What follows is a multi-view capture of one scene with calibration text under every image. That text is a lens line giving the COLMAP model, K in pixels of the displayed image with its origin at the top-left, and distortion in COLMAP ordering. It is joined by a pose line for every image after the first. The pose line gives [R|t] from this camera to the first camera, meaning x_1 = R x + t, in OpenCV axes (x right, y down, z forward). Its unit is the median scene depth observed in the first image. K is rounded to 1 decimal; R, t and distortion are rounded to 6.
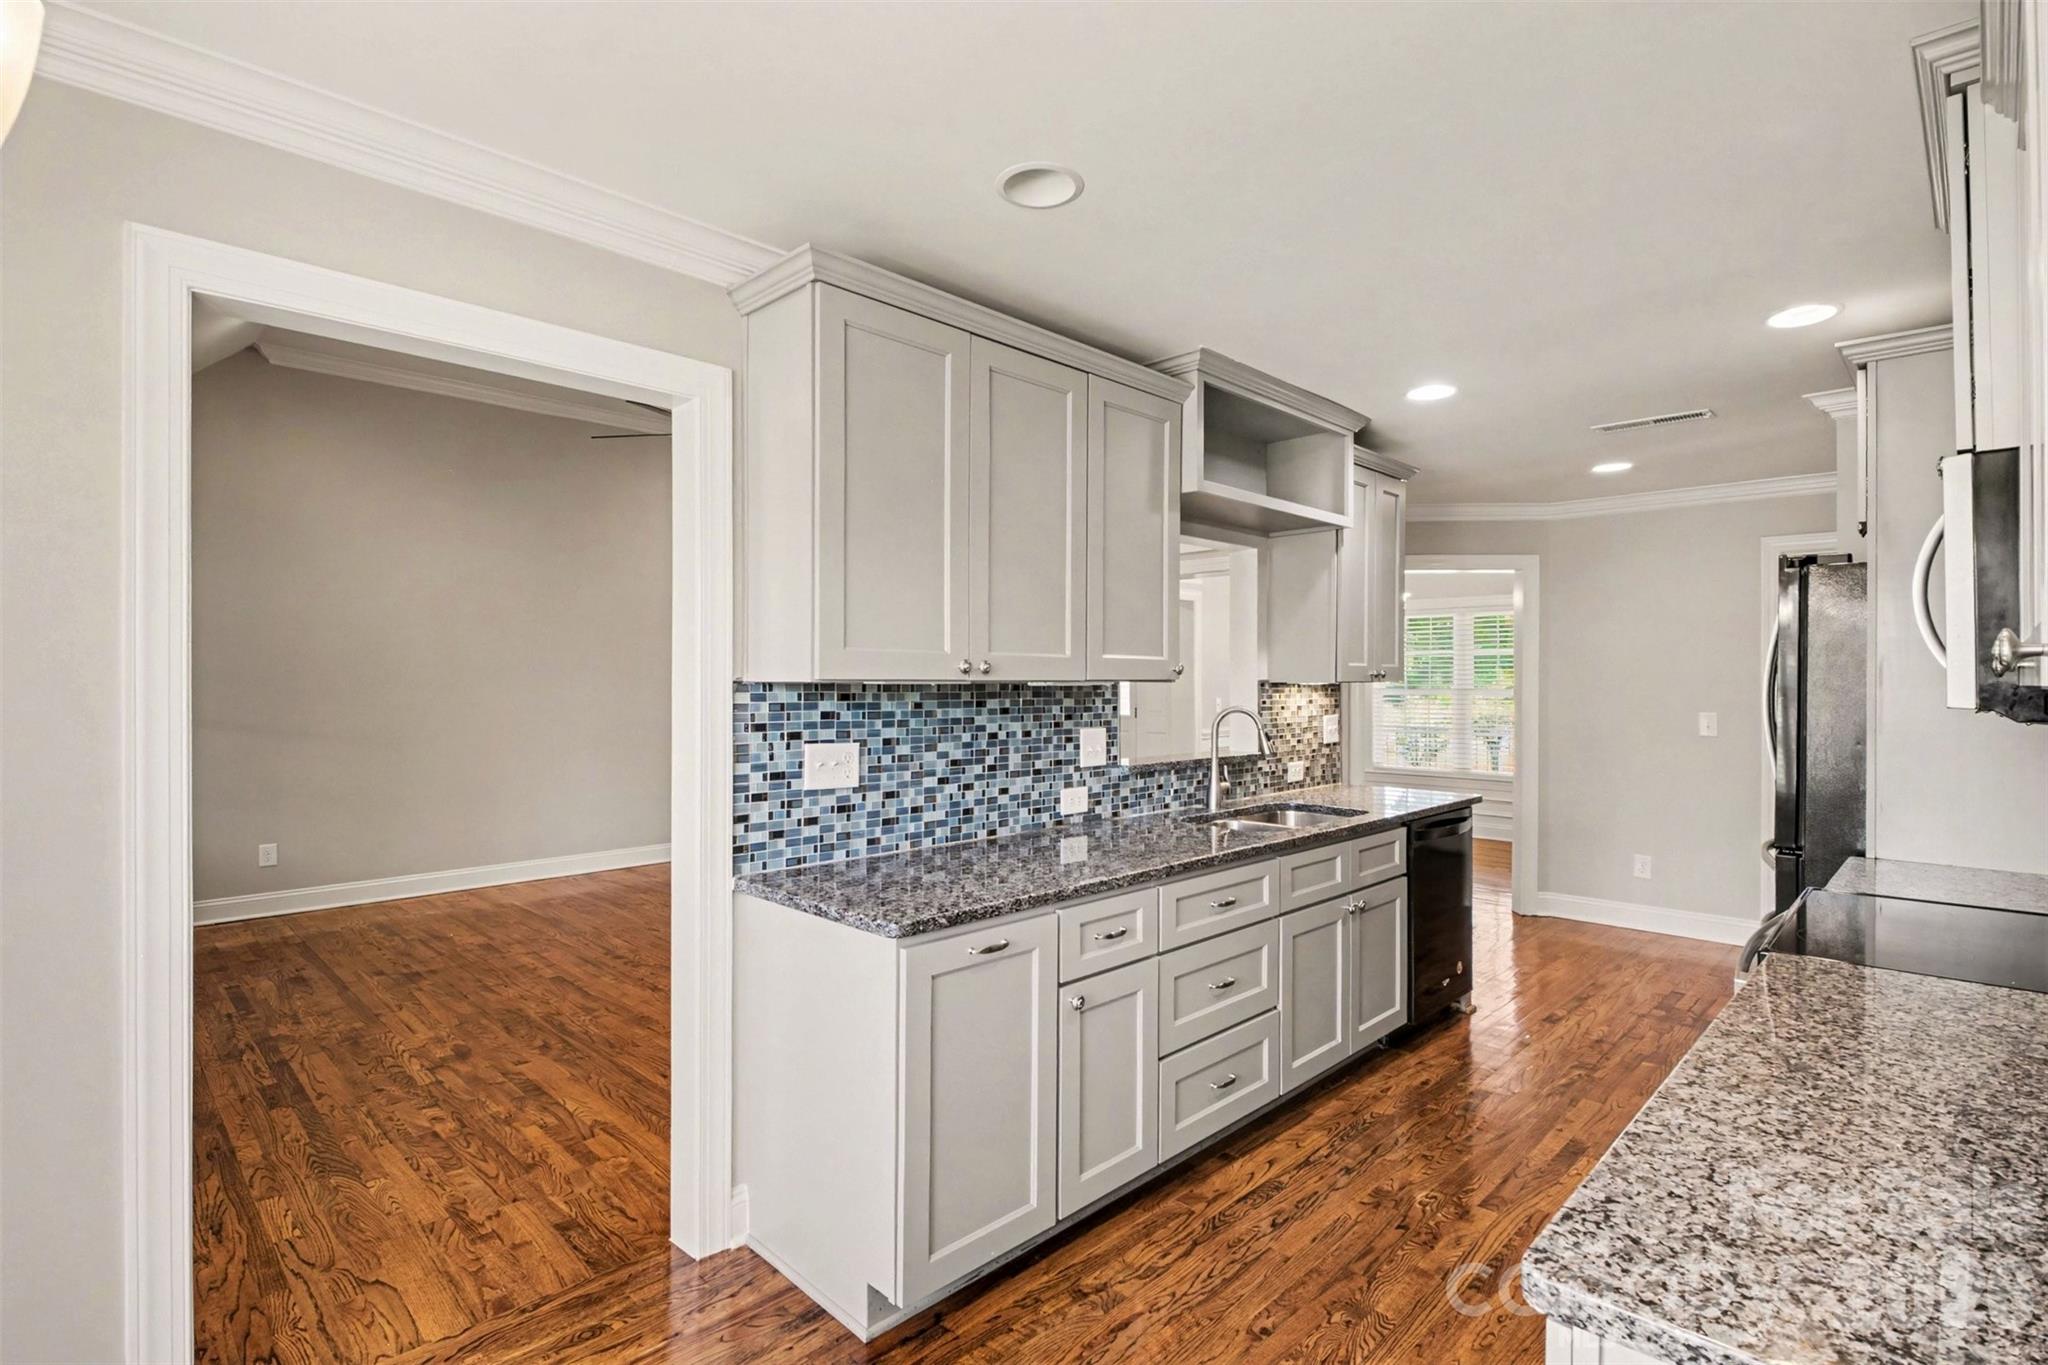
lens RADIAL K [[976.5, 0, 1028.2], [0, 976.5, 679.9], [0, 0, 1]] dist [0.006014, -0.007008]
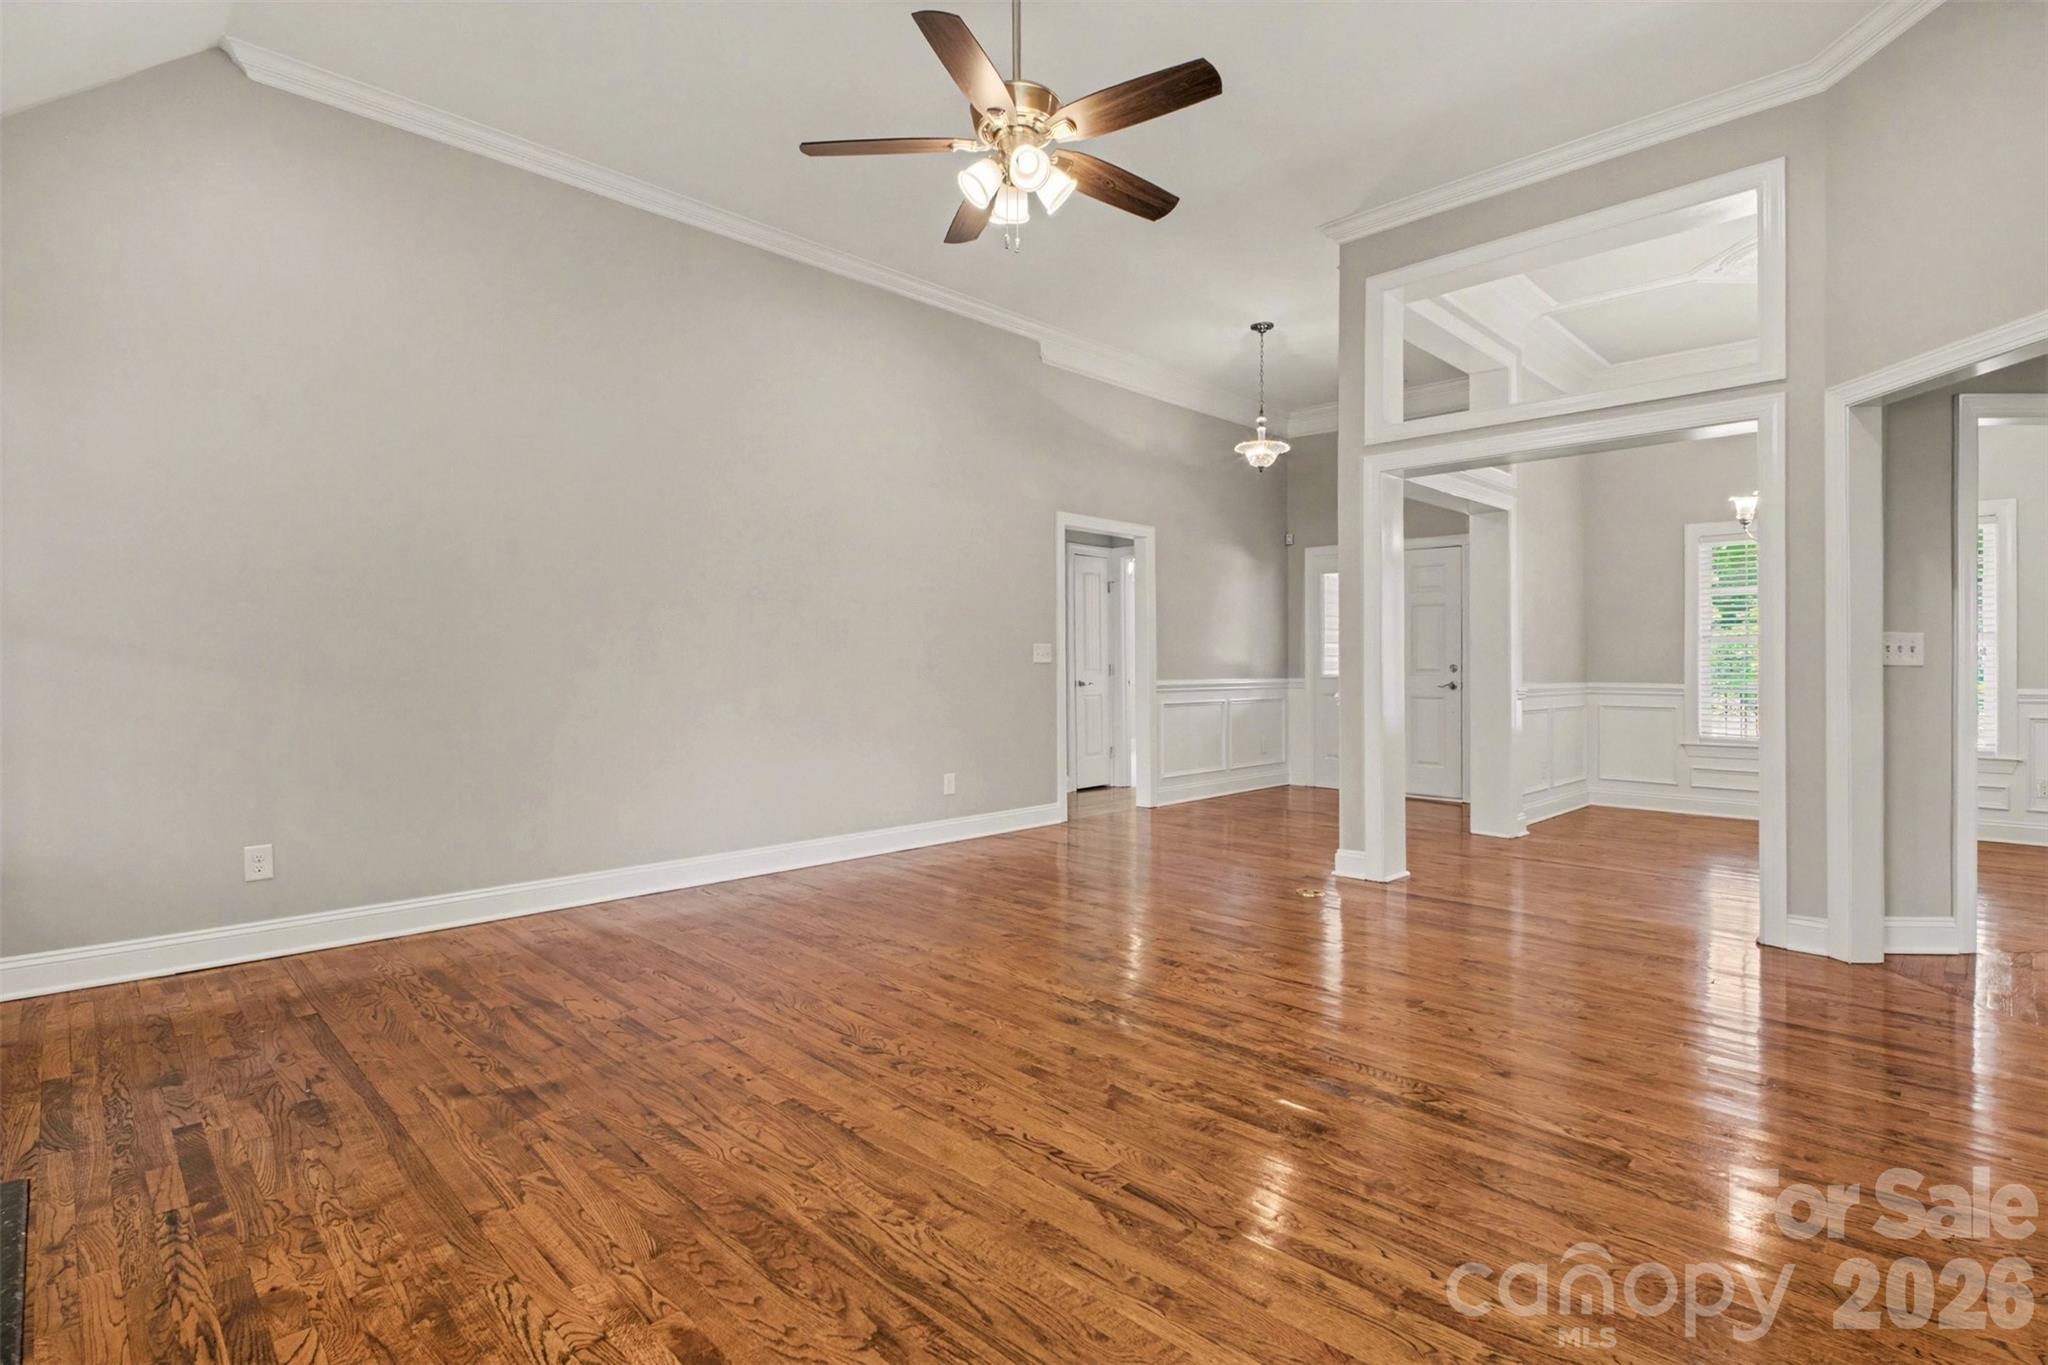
lens RADIAL K [[976.5, 0, 1014.2], [0, 976.5, 670.8], [0, 0, 1]] dist [0.006014, -0.007008]
pose [[0.999911, -0.007506, -0.010998, -0.352264], [0.007659, 0.999874, 0.013895, 0.061549], [0.010893, -0.013978, 0.999843, 0.470084]]
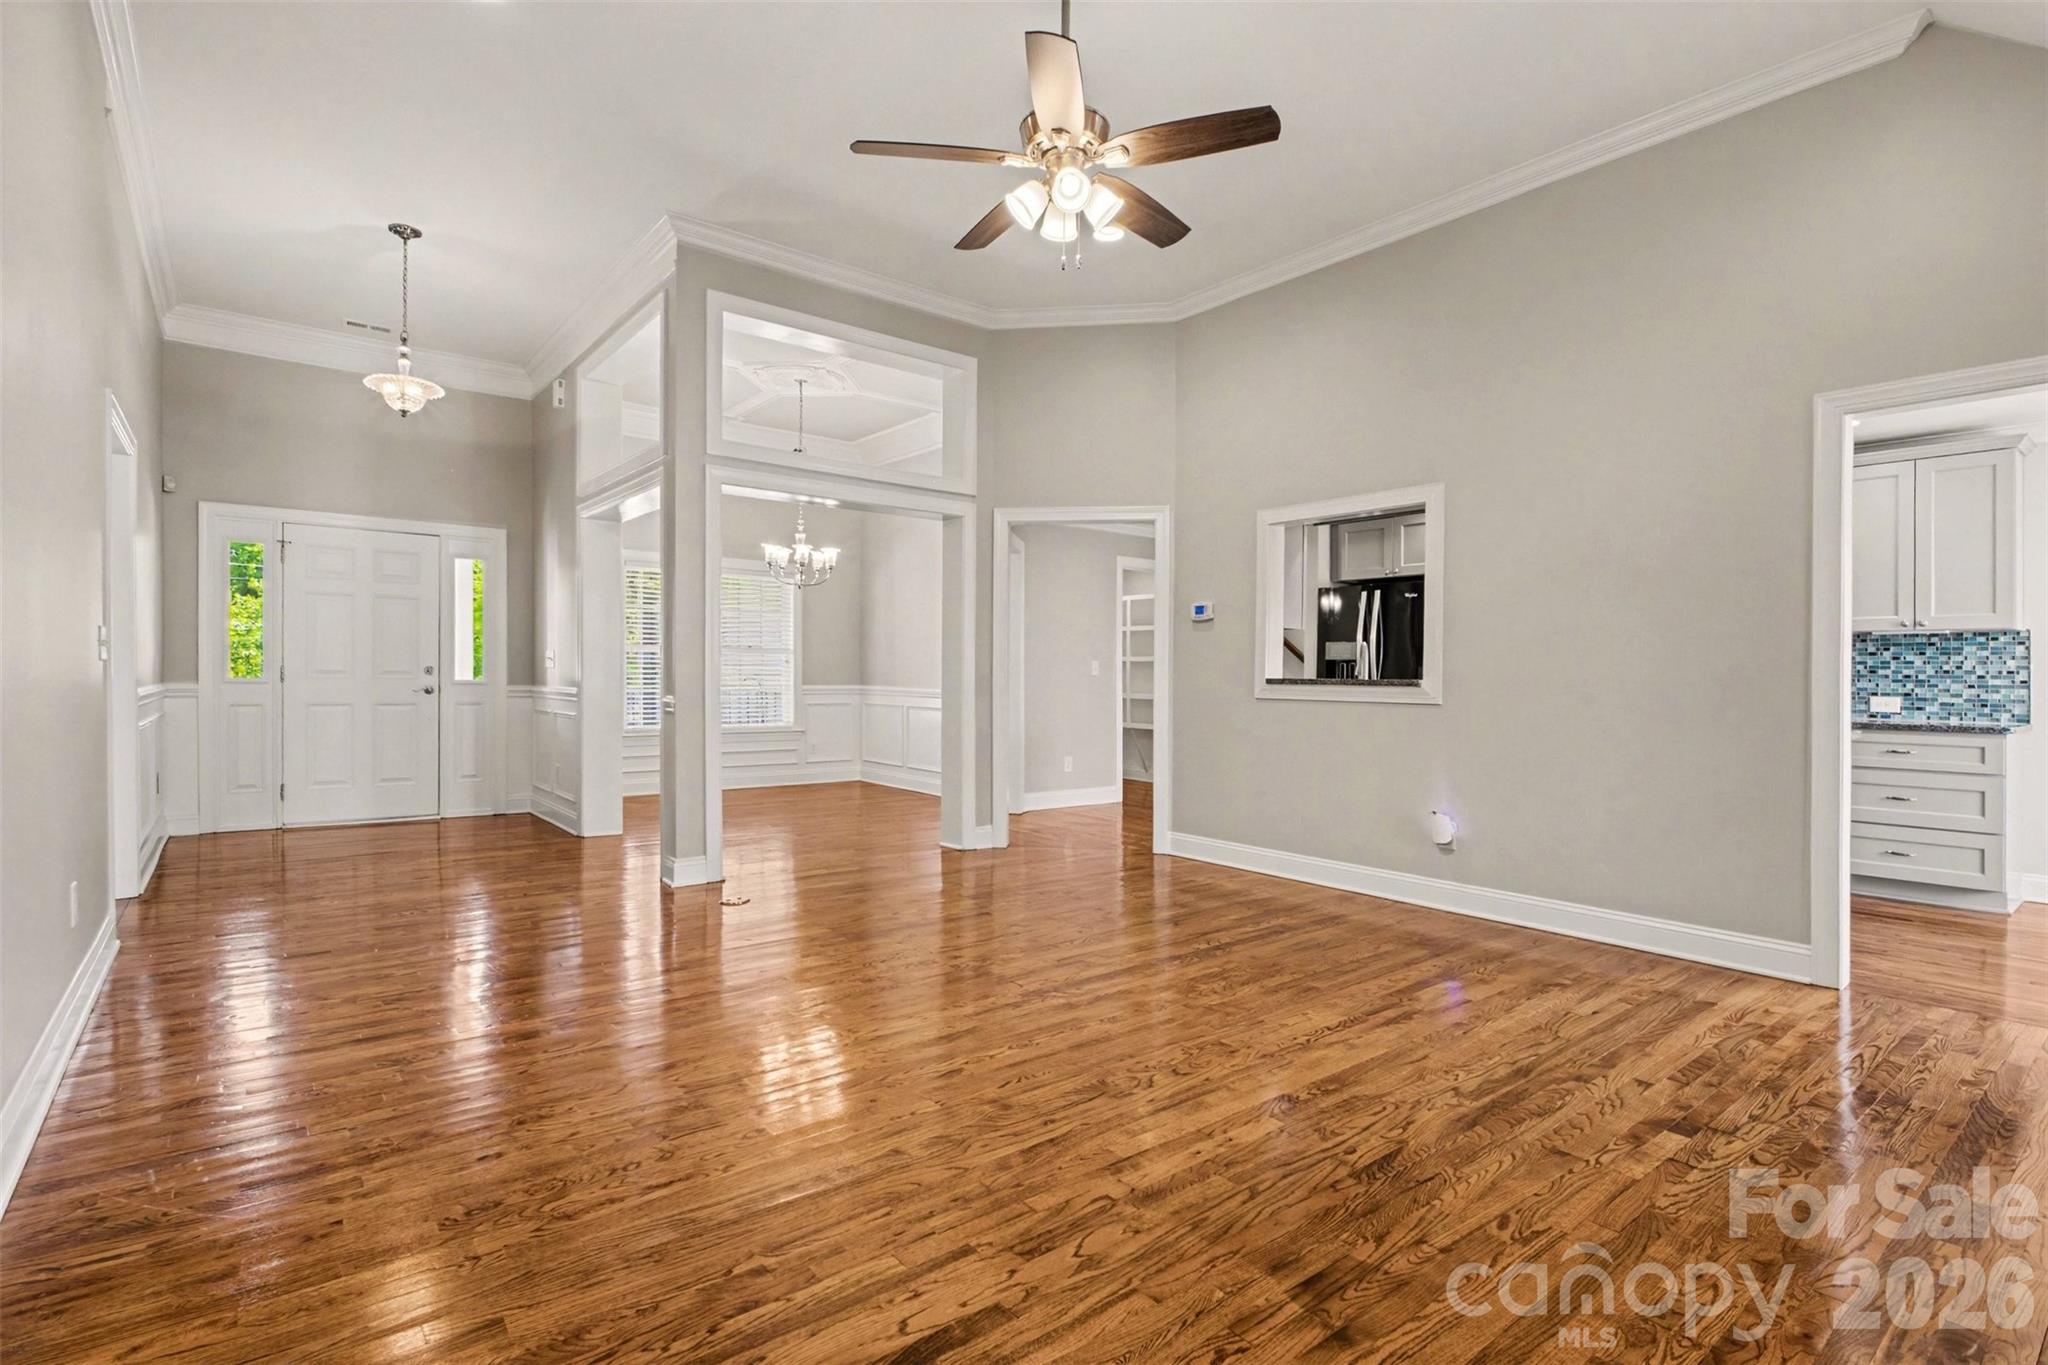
lens RADIAL K [[976.5, 0, 1017.6], [0, 976.5, 677.0], [0, 0, 1]] dist [0.006014, -0.007008]
pose [[0.124068, -0.010796, 0.992215, -1.036906], [-0.018639, 0.999739, 0.013209, 0.059763], [-0.992099, -0.020133, 0.123835, 1.089340]]
